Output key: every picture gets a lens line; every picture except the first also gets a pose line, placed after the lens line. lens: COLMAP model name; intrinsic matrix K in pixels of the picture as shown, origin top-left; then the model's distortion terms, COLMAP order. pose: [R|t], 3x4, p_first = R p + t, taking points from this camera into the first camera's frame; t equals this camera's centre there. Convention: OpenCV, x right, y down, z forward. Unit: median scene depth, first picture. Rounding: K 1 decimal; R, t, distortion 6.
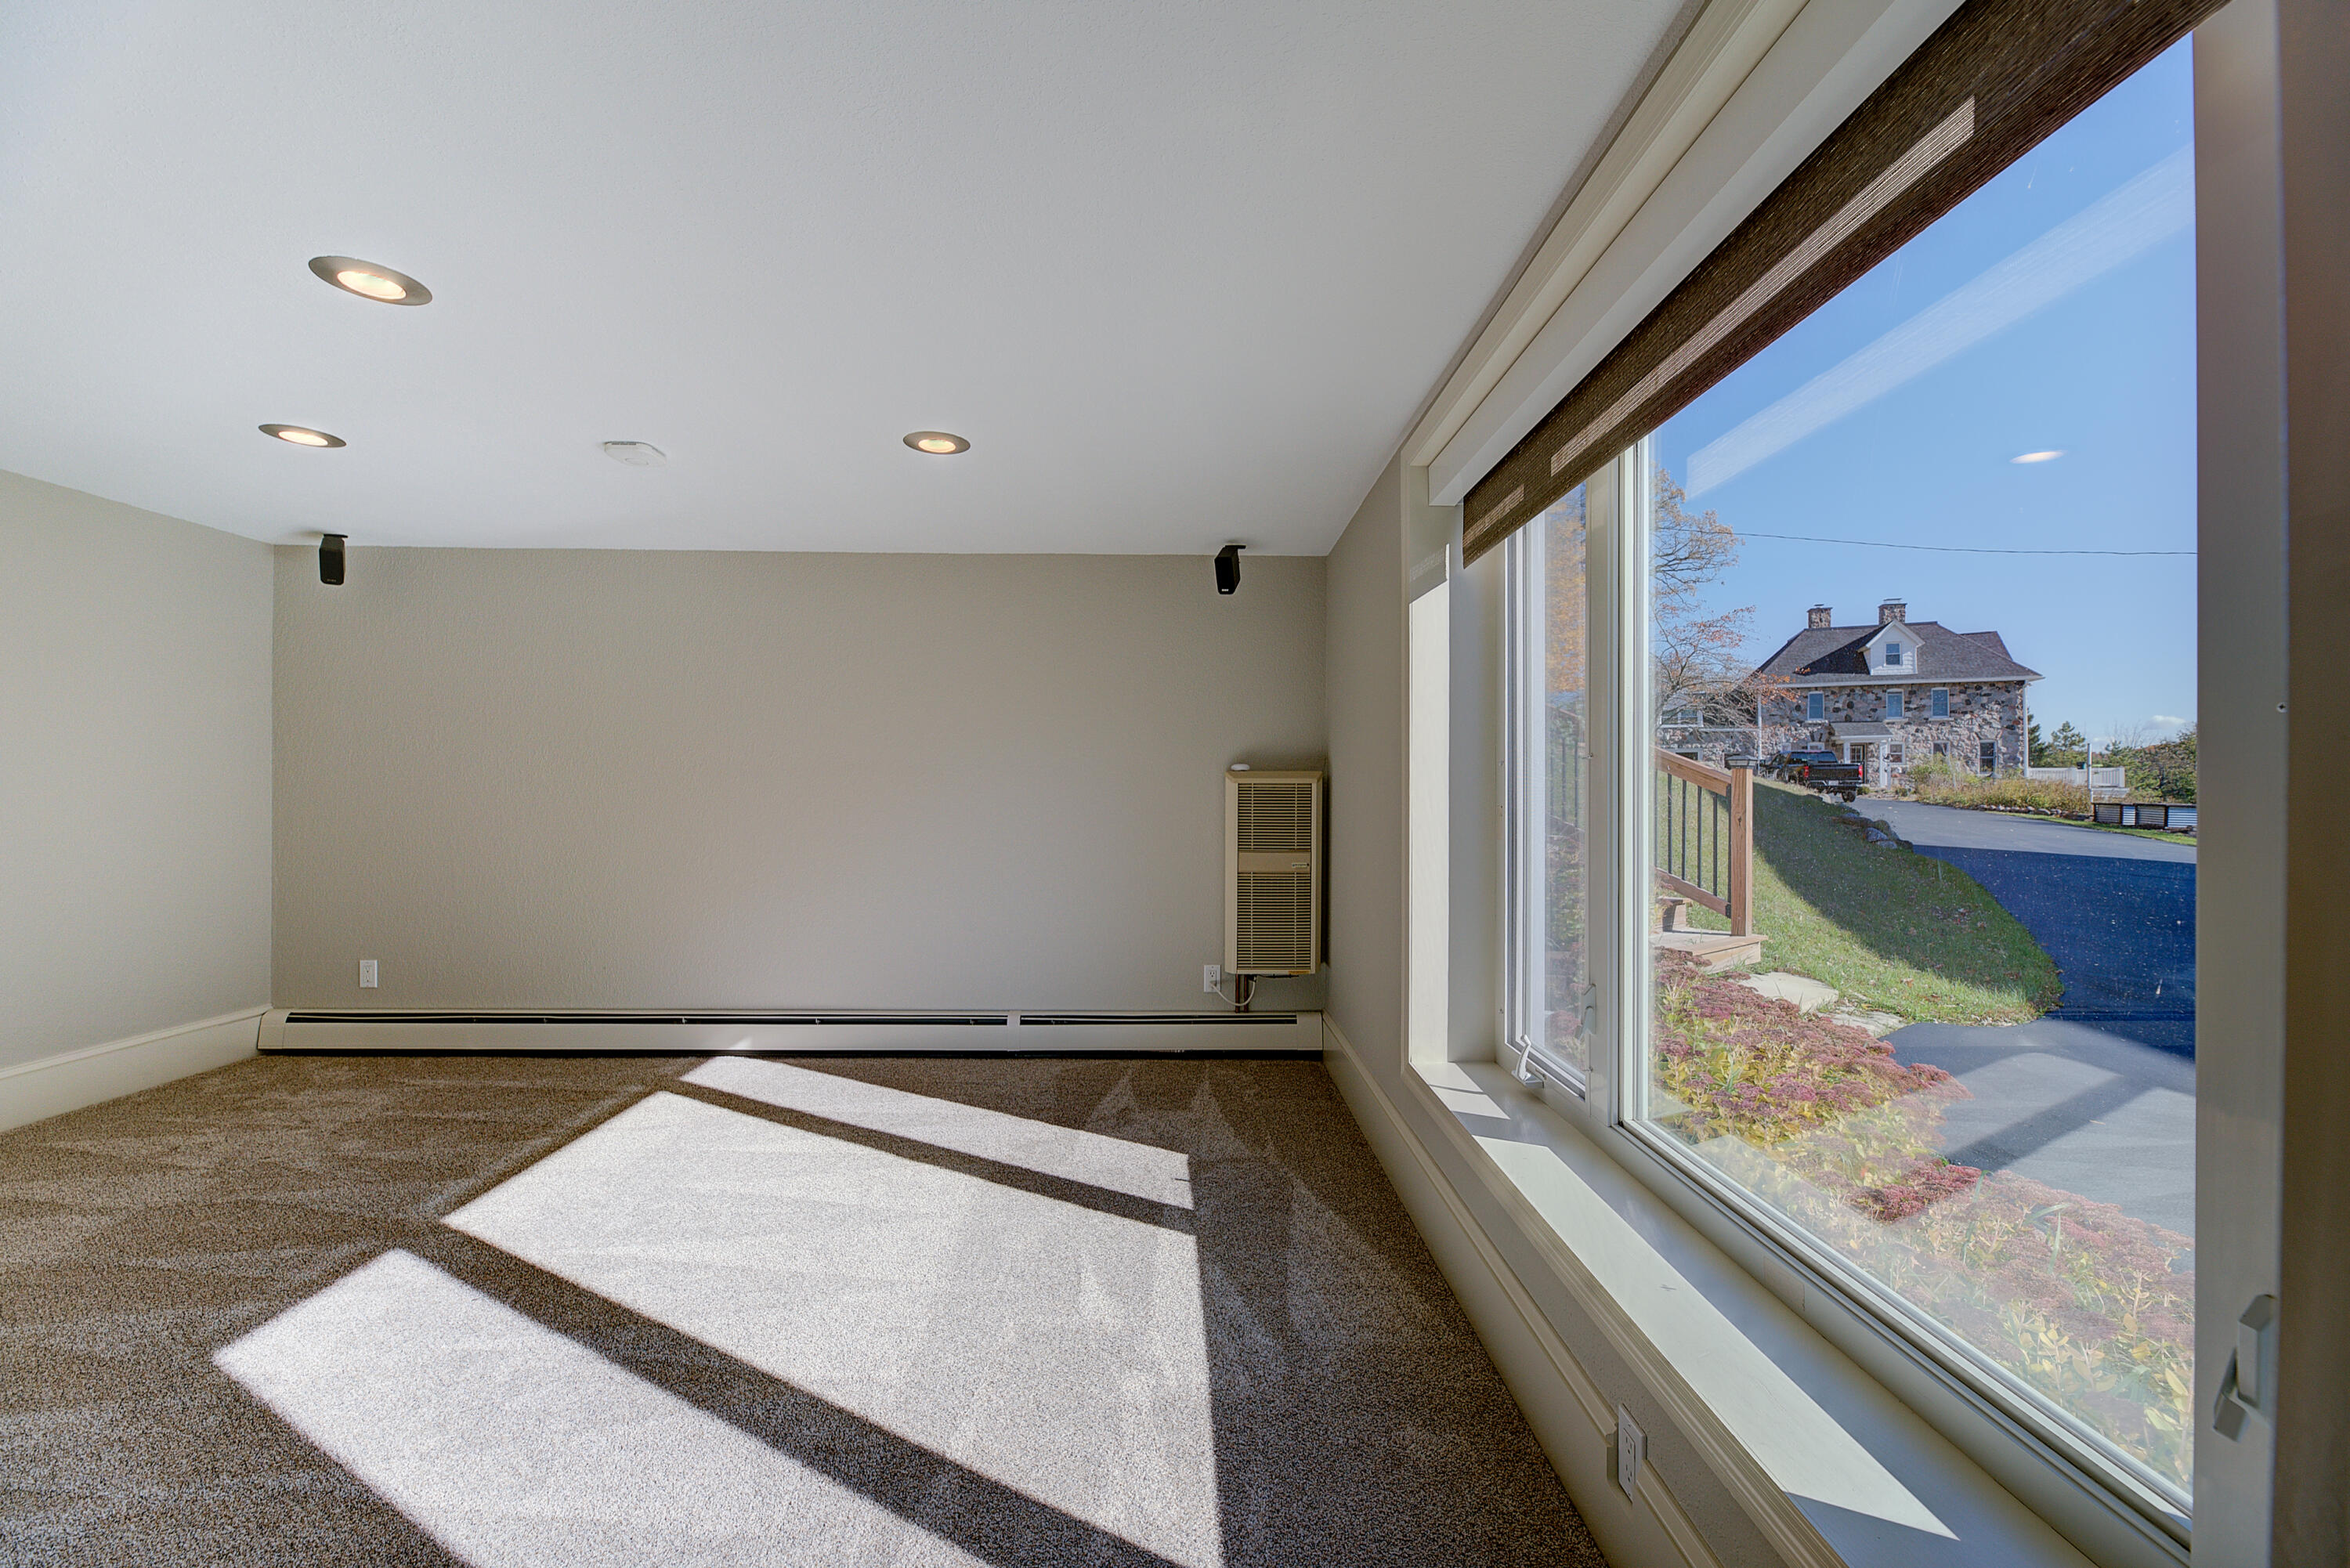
lens RADIAL K [[958.8, 0, 1174.5], [0, 958.8, 788.2], [0, 0, 1]] dist [-0.007744, -0.000969]
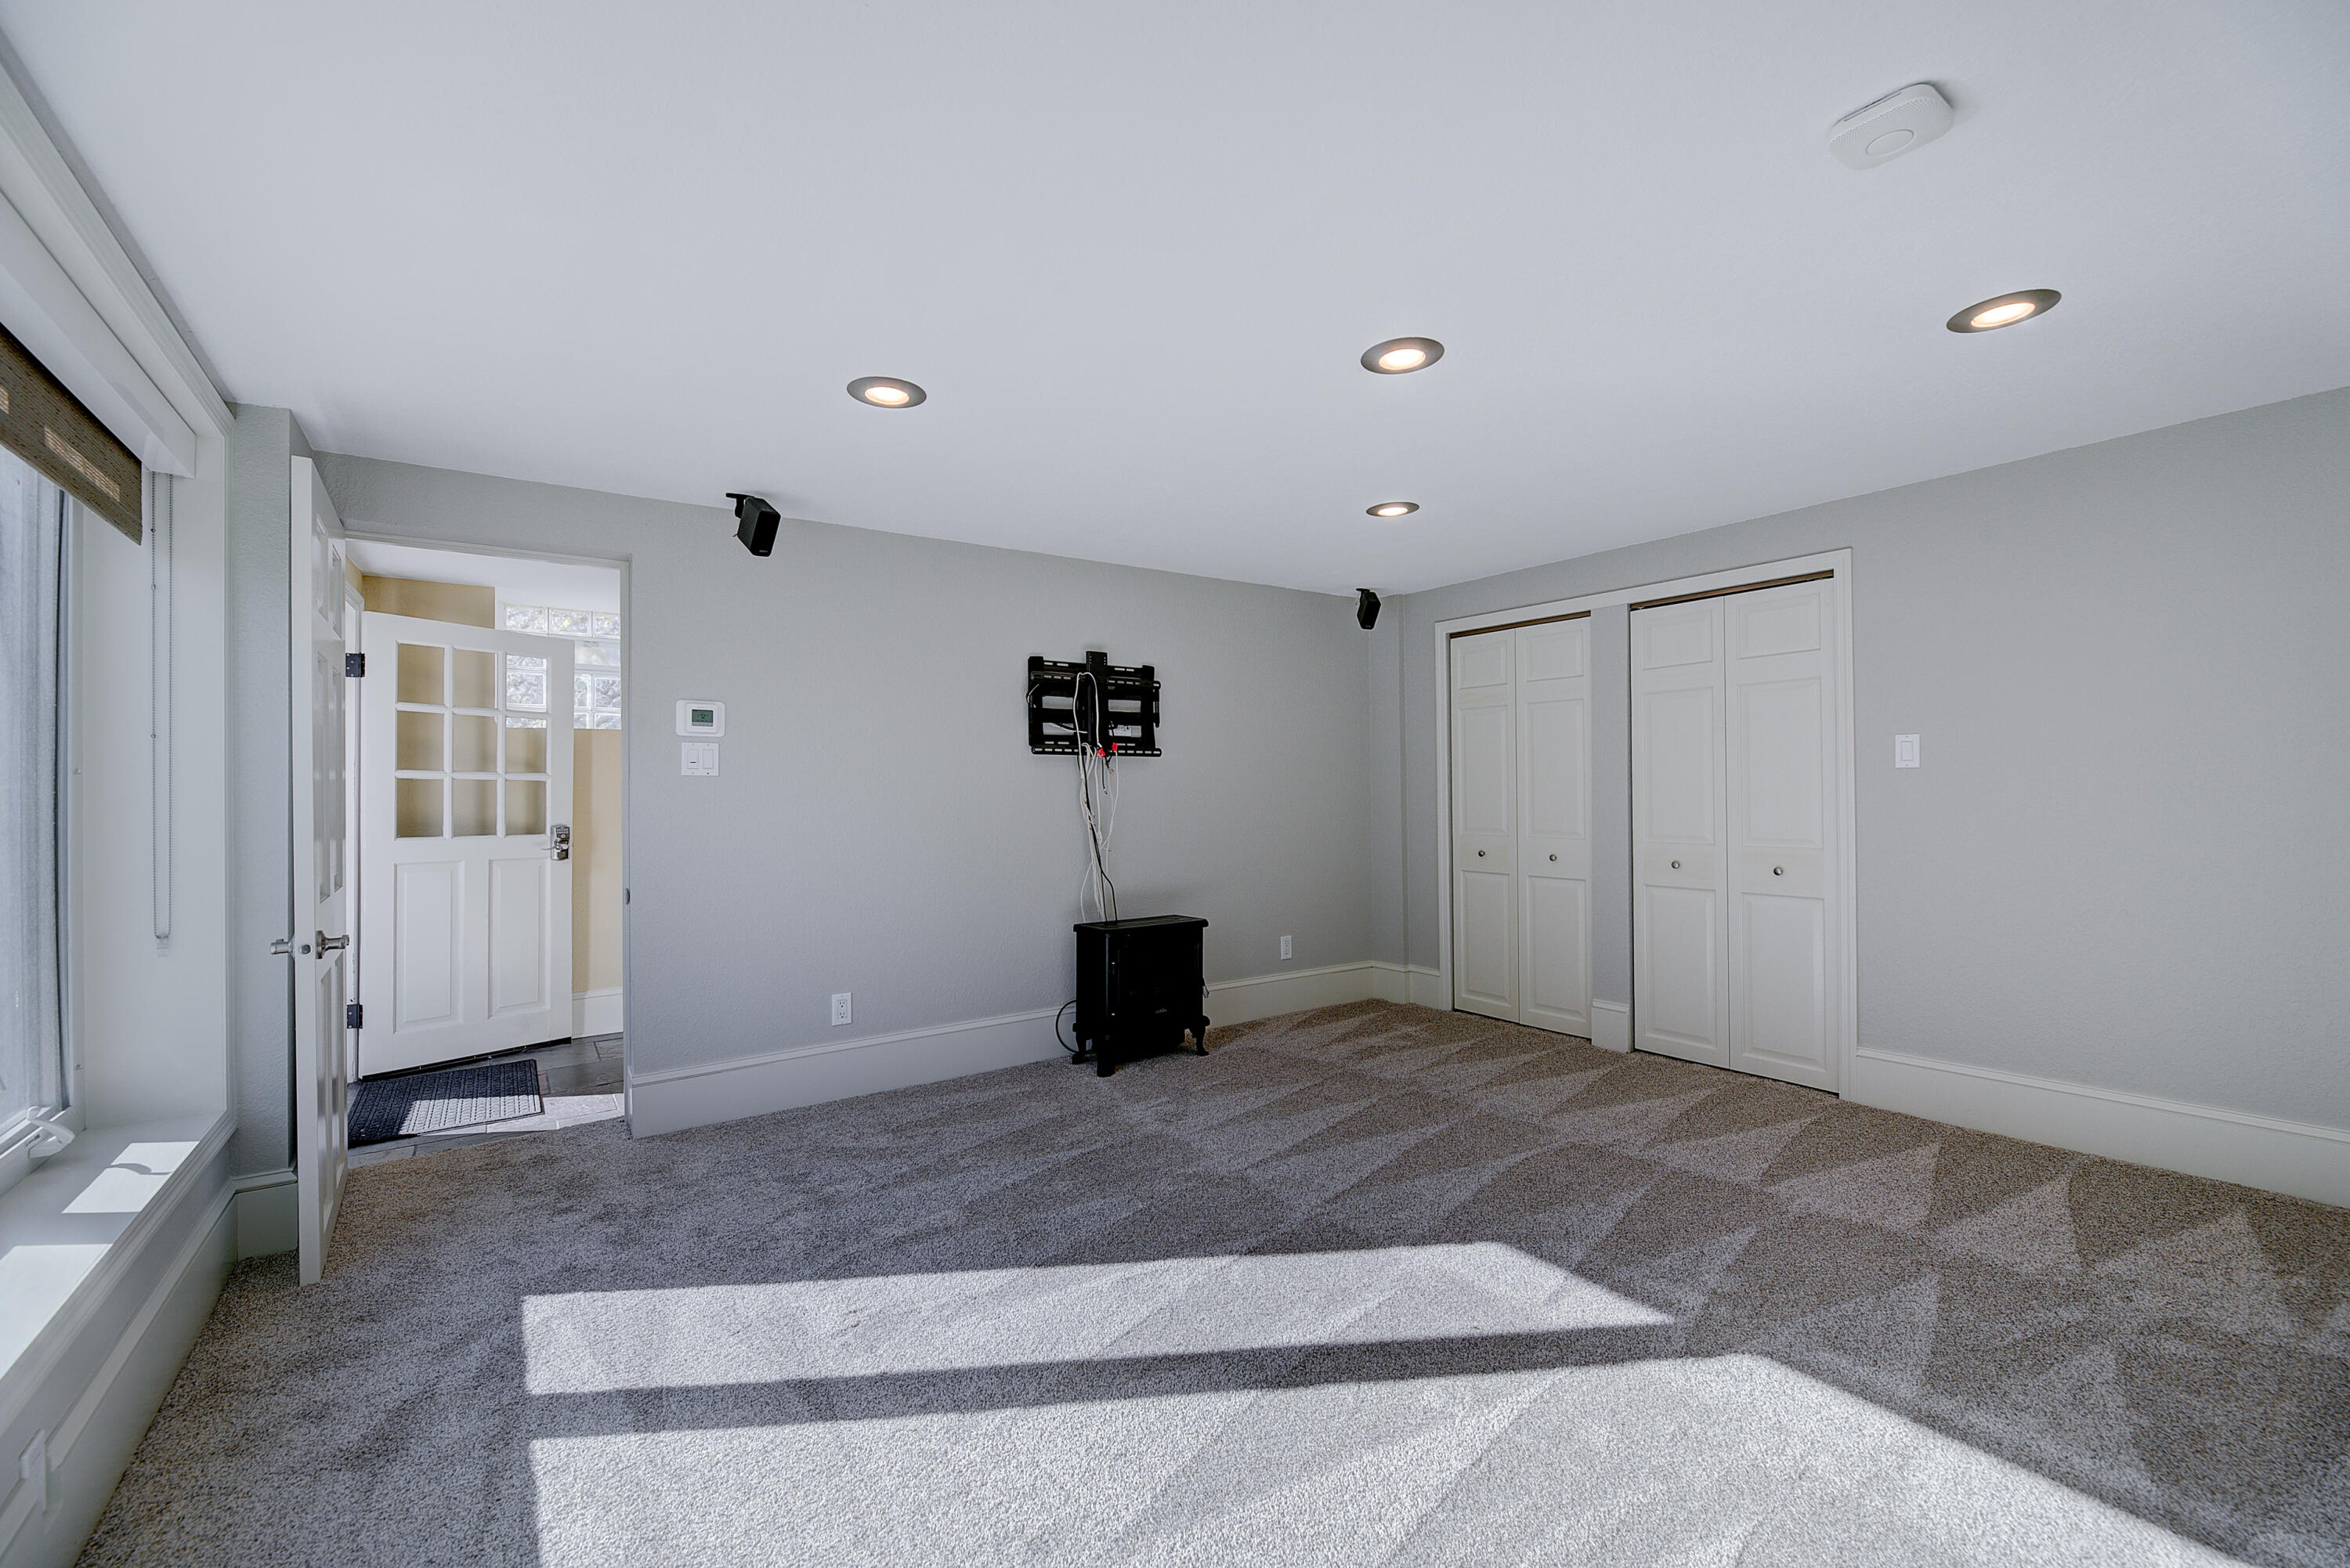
lens RADIAL K [[958.8, 0, 1176.1], [0, 958.8, 787.7], [0, 0, 1]] dist [-0.007744, -0.000969]
pose [[-0.812297, 0.000675, -0.583244, 0.040372], [0.005266, 0.999967, -0.006177, 0.008398], [0.583220, -0.008088, -0.812274, 1.332581]]
